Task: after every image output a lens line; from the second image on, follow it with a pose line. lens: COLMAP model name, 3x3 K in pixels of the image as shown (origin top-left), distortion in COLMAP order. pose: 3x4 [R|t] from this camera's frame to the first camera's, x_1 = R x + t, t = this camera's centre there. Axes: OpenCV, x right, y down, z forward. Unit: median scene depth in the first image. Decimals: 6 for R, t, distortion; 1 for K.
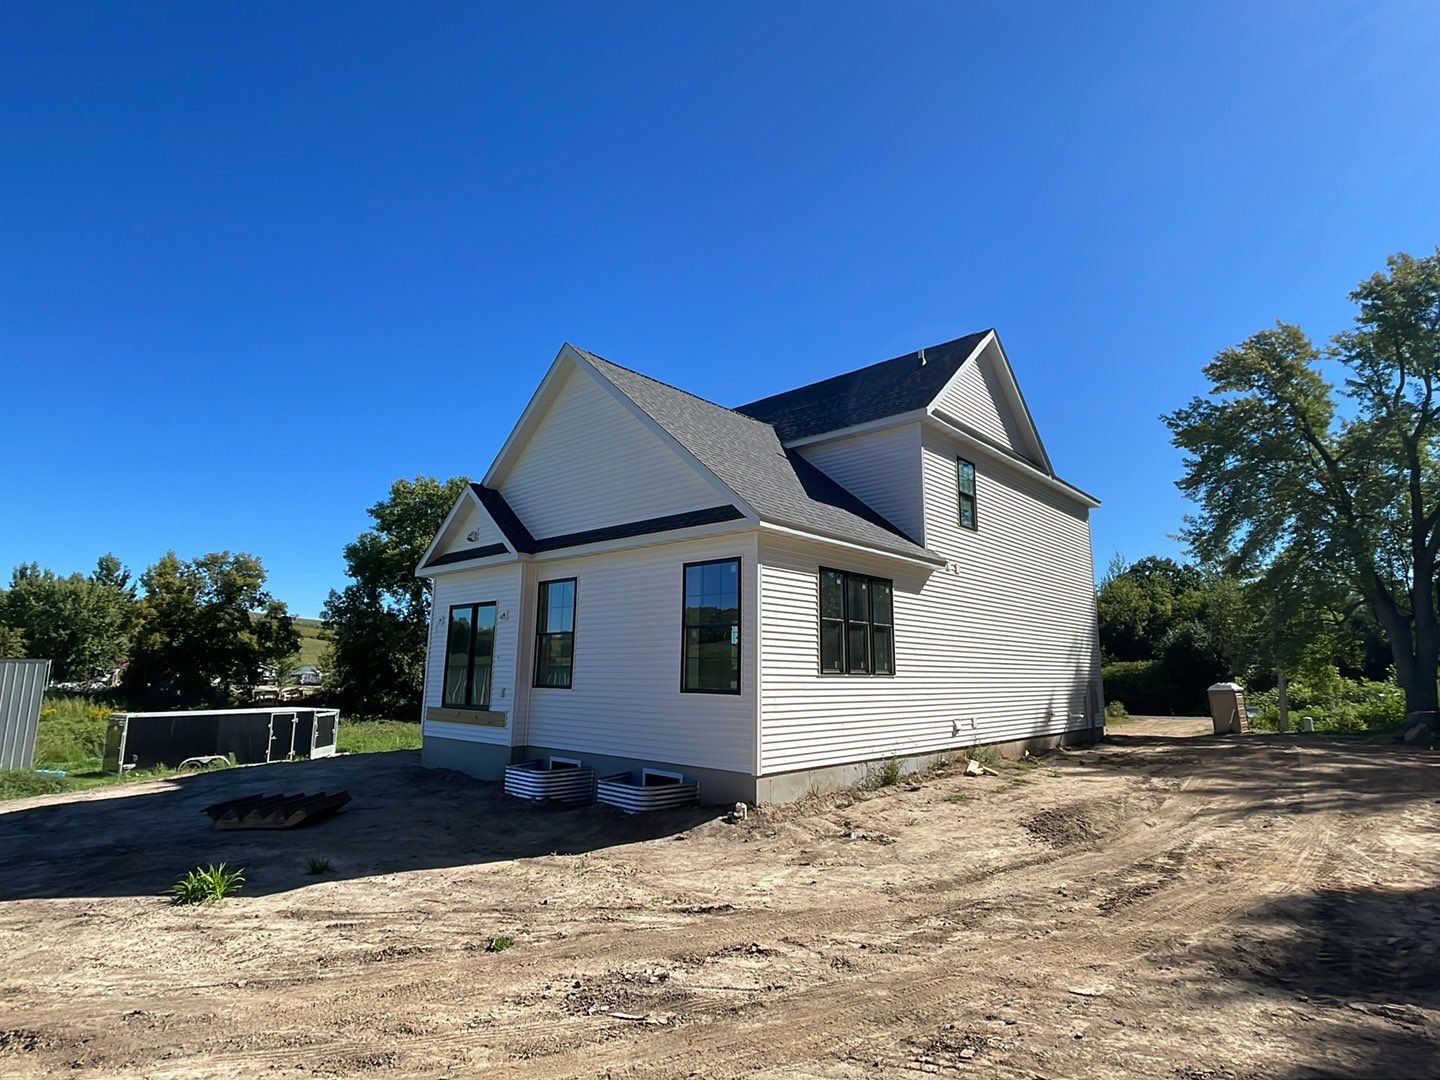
lens RADIAL K [[764.7, 0, 725.7], [0, 764.7, 532.3], [0, 0, 1]] dist [0.012235, -0.017098]
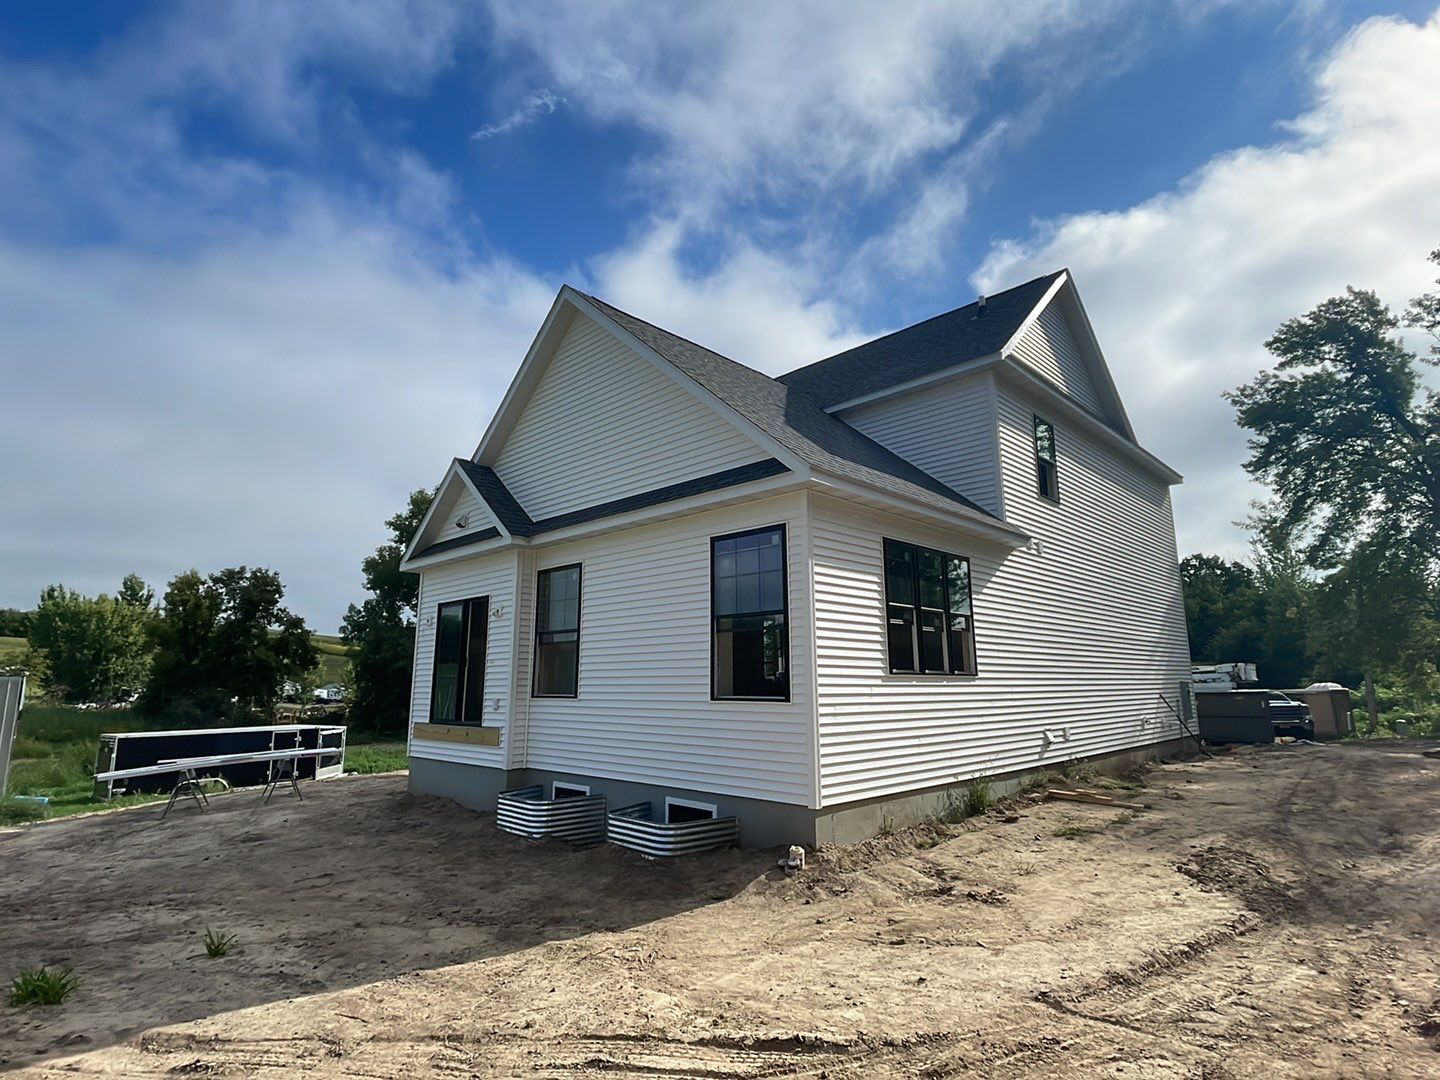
lens RADIAL K [[743.1, 0, 720.5], [0, 743.1, 534.8], [0, 0, 1]] dist [0.002450, -0.010007]
pose [[0.999188, -0.021891, -0.033813, -0.016199], [0.021239, 0.999584, -0.019509, 0.044195], [0.034226, 0.018775, 0.999238, 0.189629]]
